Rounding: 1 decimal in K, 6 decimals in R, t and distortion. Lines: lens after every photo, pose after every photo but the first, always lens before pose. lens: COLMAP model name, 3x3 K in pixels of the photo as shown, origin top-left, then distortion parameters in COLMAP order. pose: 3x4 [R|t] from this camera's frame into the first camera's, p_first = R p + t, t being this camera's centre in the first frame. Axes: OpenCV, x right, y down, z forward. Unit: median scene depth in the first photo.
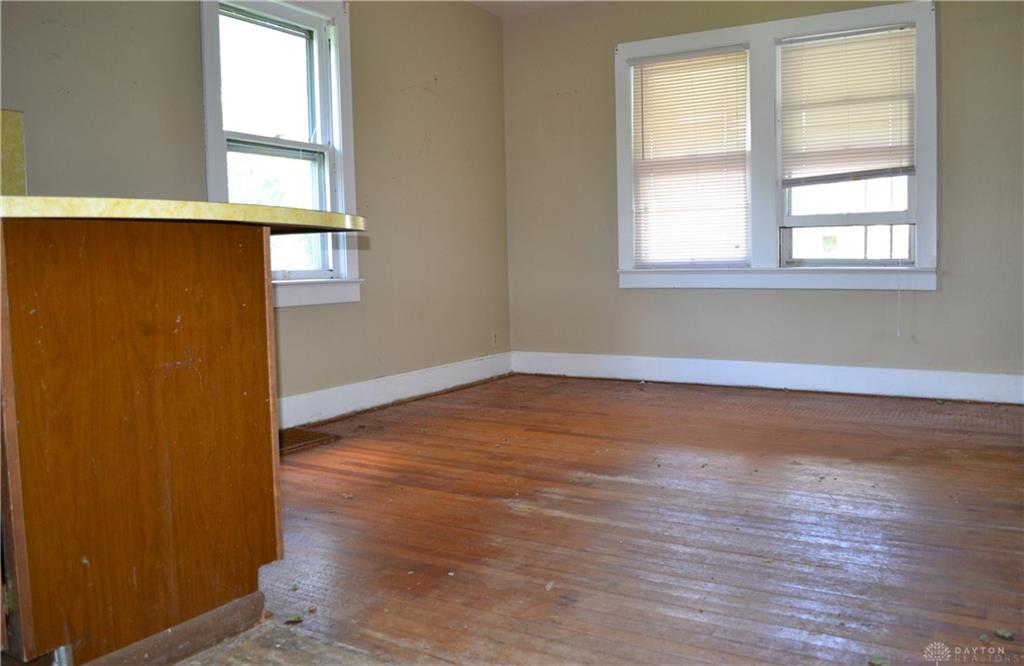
lens RADIAL K [[829.4, 0, 512.0], [0, 829.4, 333.0], [0, 0, 1]] dist [-0.079600, 0.006289]
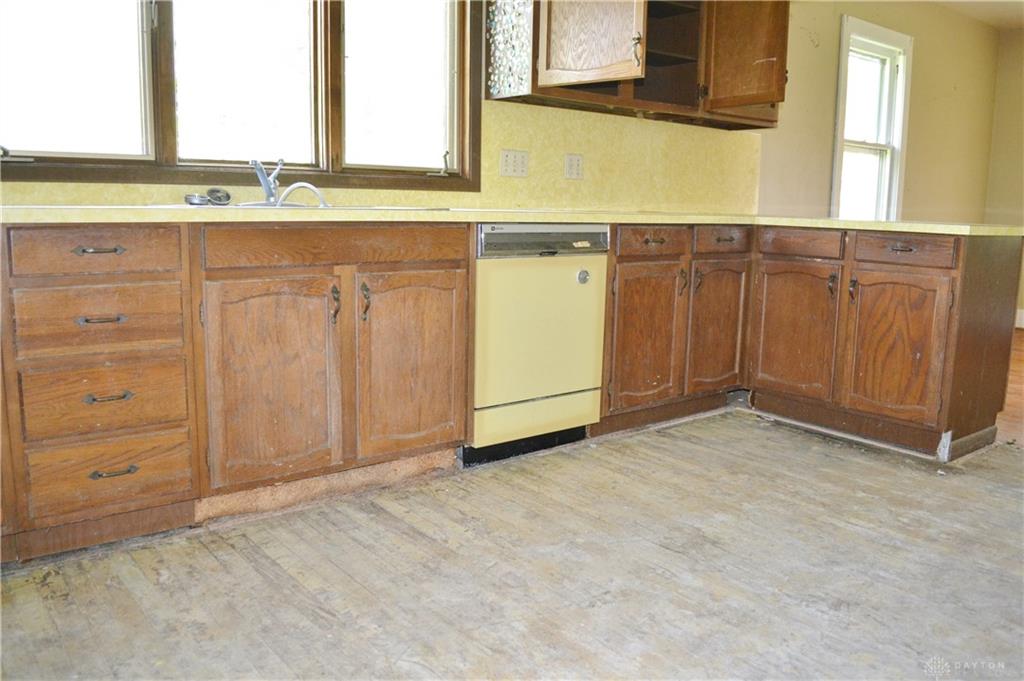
lens RADIAL K [[814.8, 0, 512.0], [0, 814.8, 340.5], [0, 0, 1]] dist [-0.077402, 0.002682]
pose [[0.935032, 0.098714, -0.340545, -0.315025], [-0.069761, 0.992907, 0.096272, 0.009619], [0.347633, -0.066260, 0.935287, -0.454370]]
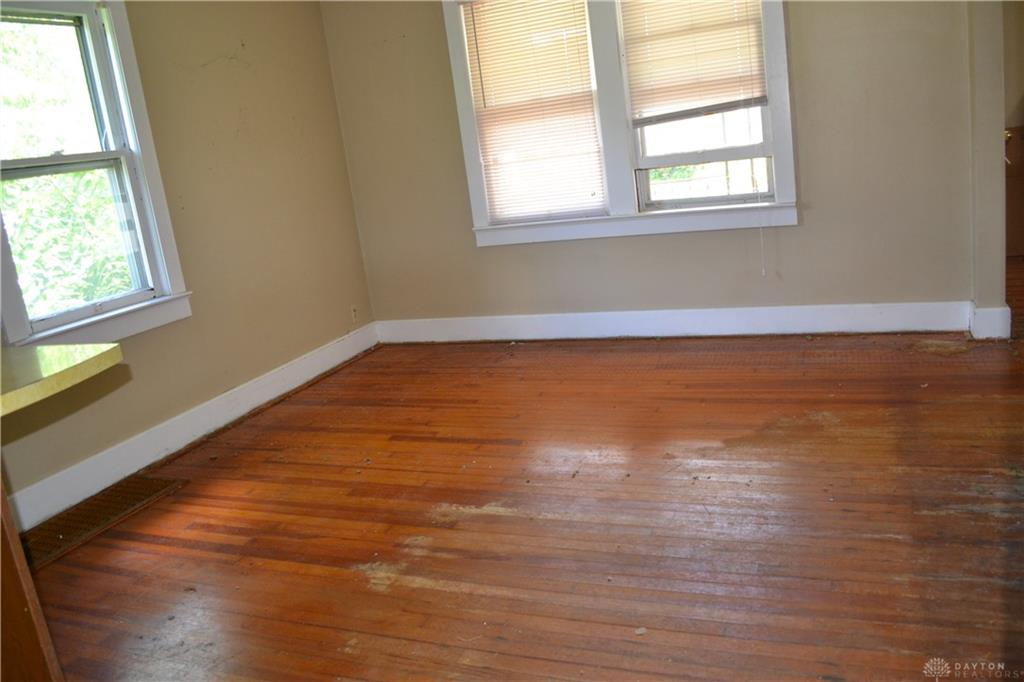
lens RADIAL K [[814.8, 0, 512.0], [0, 814.8, 341.0], [0, 0, 1]] dist [-0.077402, 0.002682]
pose [[0.983285, -0.137529, 0.119313, 0.052132], [0.119314, 0.981718, 0.148301, -0.100142], [-0.137528, -0.131587, 0.981718, 0.081229]]
